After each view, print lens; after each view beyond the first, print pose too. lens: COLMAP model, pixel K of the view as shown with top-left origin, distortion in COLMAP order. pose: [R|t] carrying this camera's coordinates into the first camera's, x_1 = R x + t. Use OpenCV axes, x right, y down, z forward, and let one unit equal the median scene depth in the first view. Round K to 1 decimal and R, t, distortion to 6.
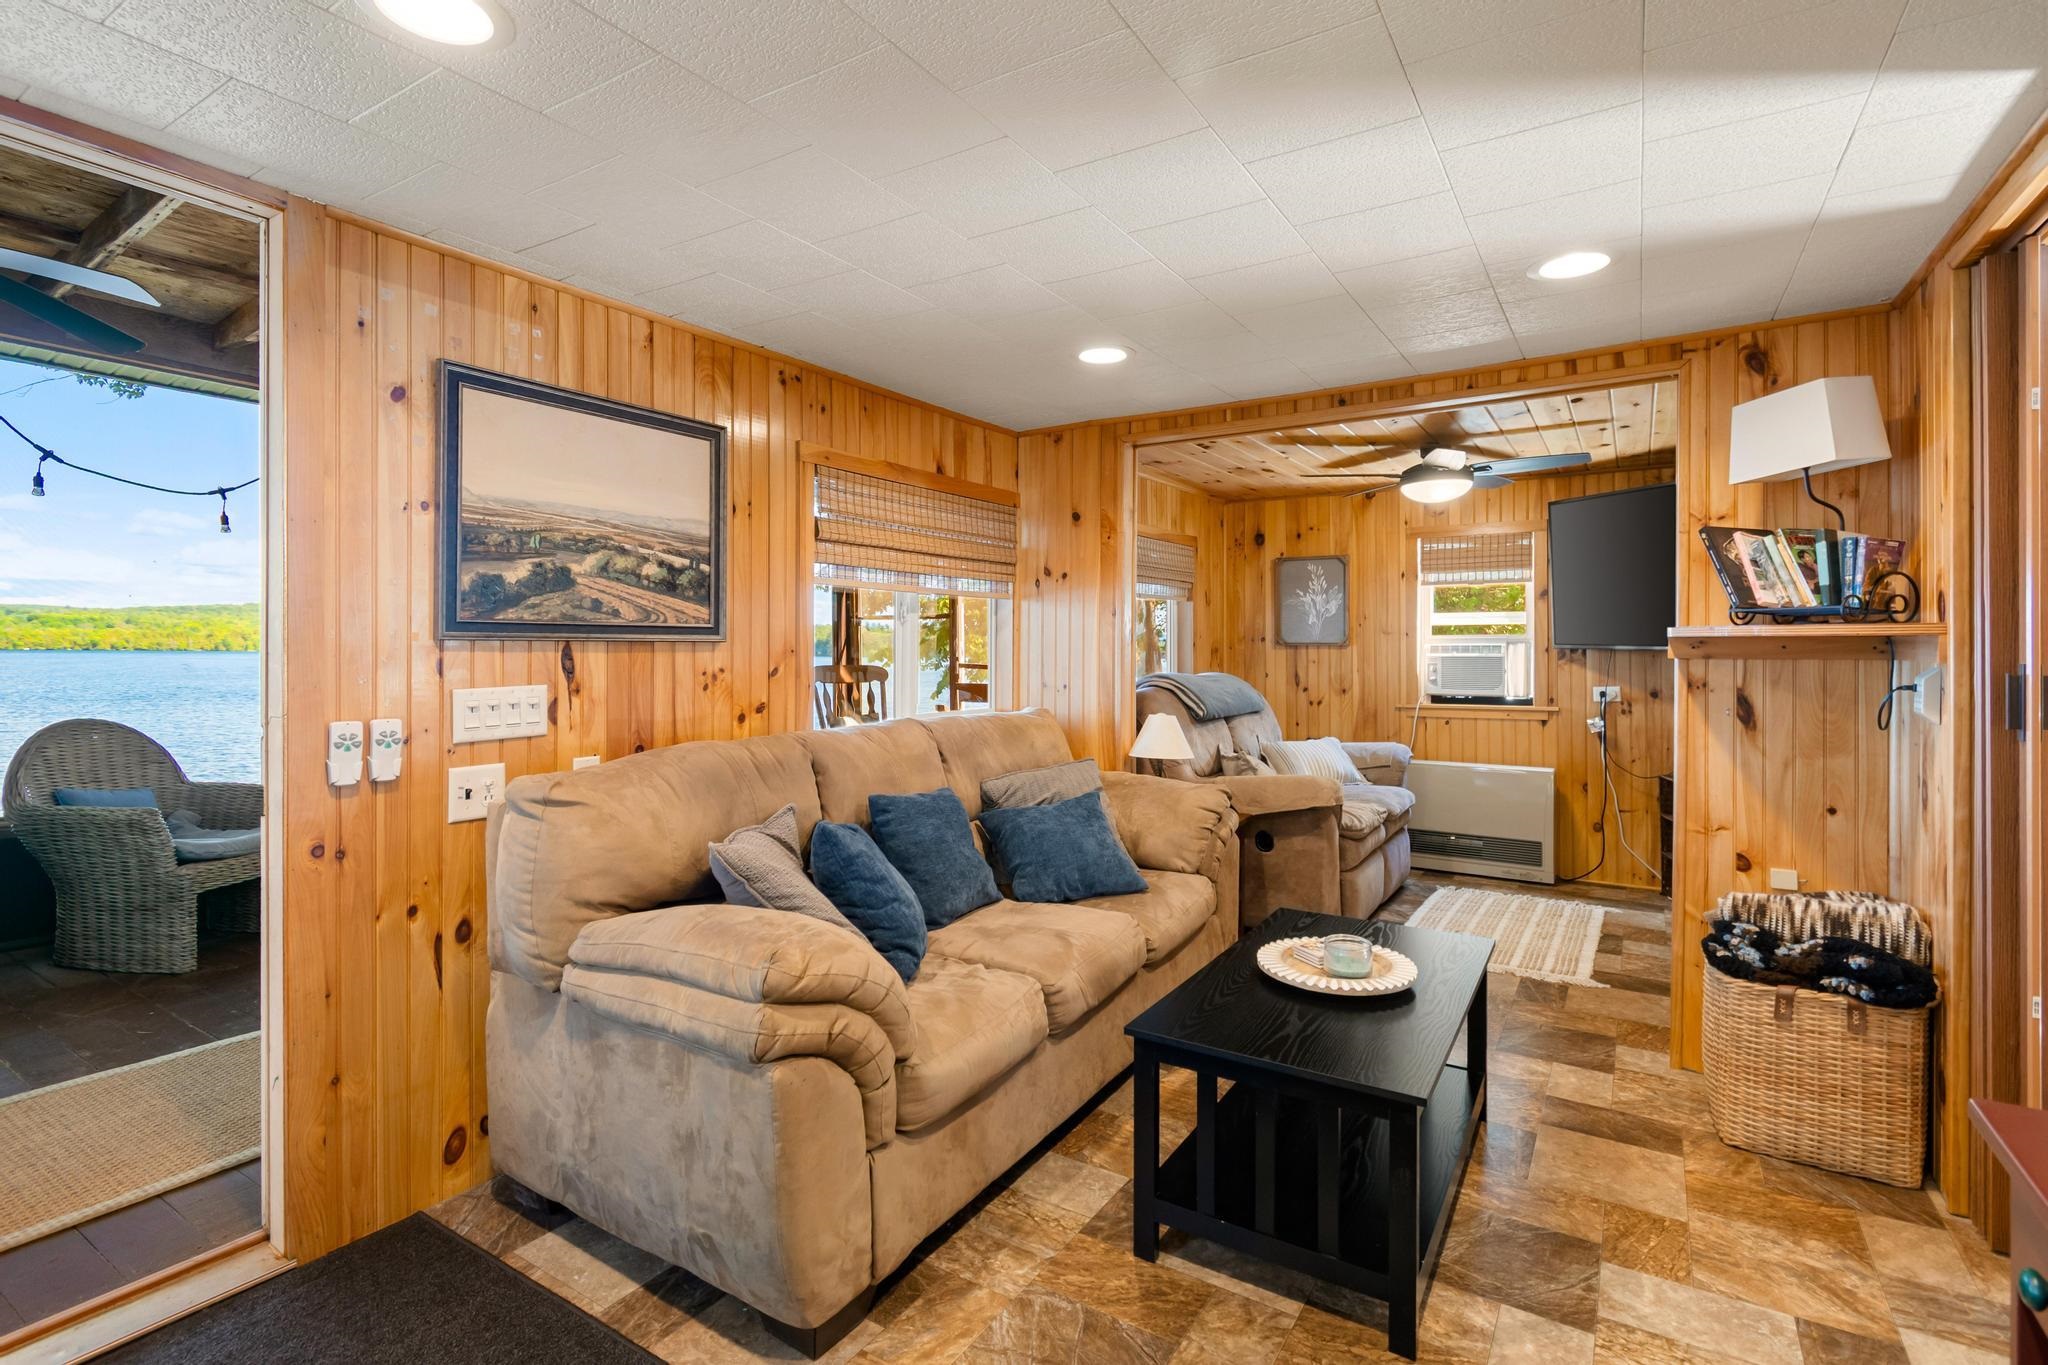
lens RADIAL K [[964.8, 0, 1036.6], [0, 964.8, 642.3], [0, 0, 1]] dist [0.013341, -0.010339]
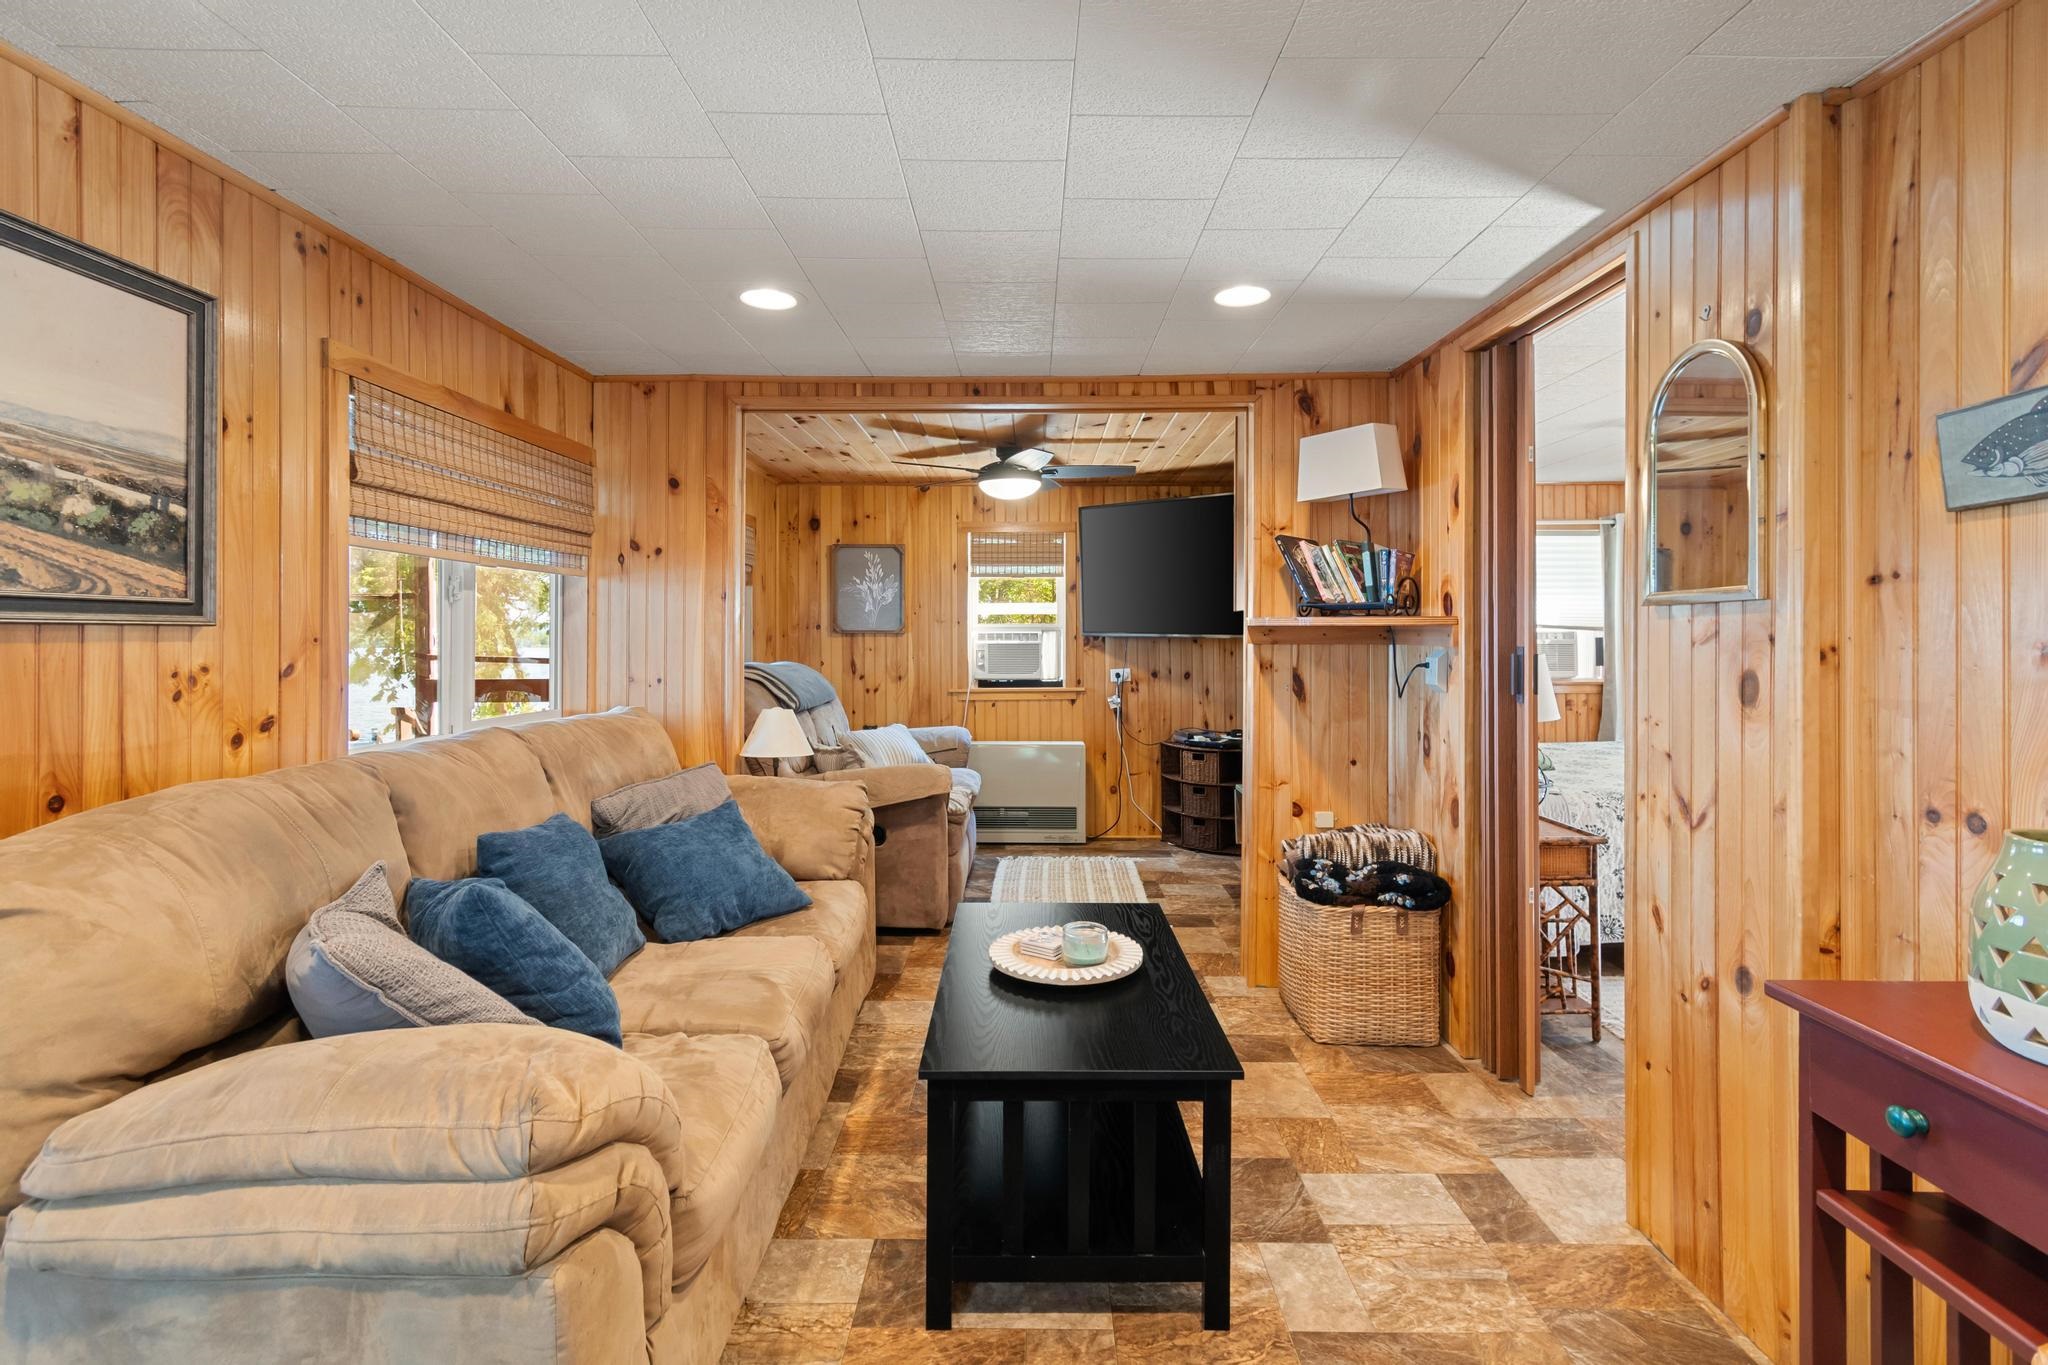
lens RADIAL K [[946.5, 0, 1036.7], [0, 946.5, 632.4], [0, 0, 1]] dist [0.003559, 0.000251]
pose [[0.846082, 0.001778, 0.533050, -0.191075], [-0.002789, 0.999996, 0.001090, 0.001770], [-0.533046, -0.002409, 0.846083, 0.156818]]
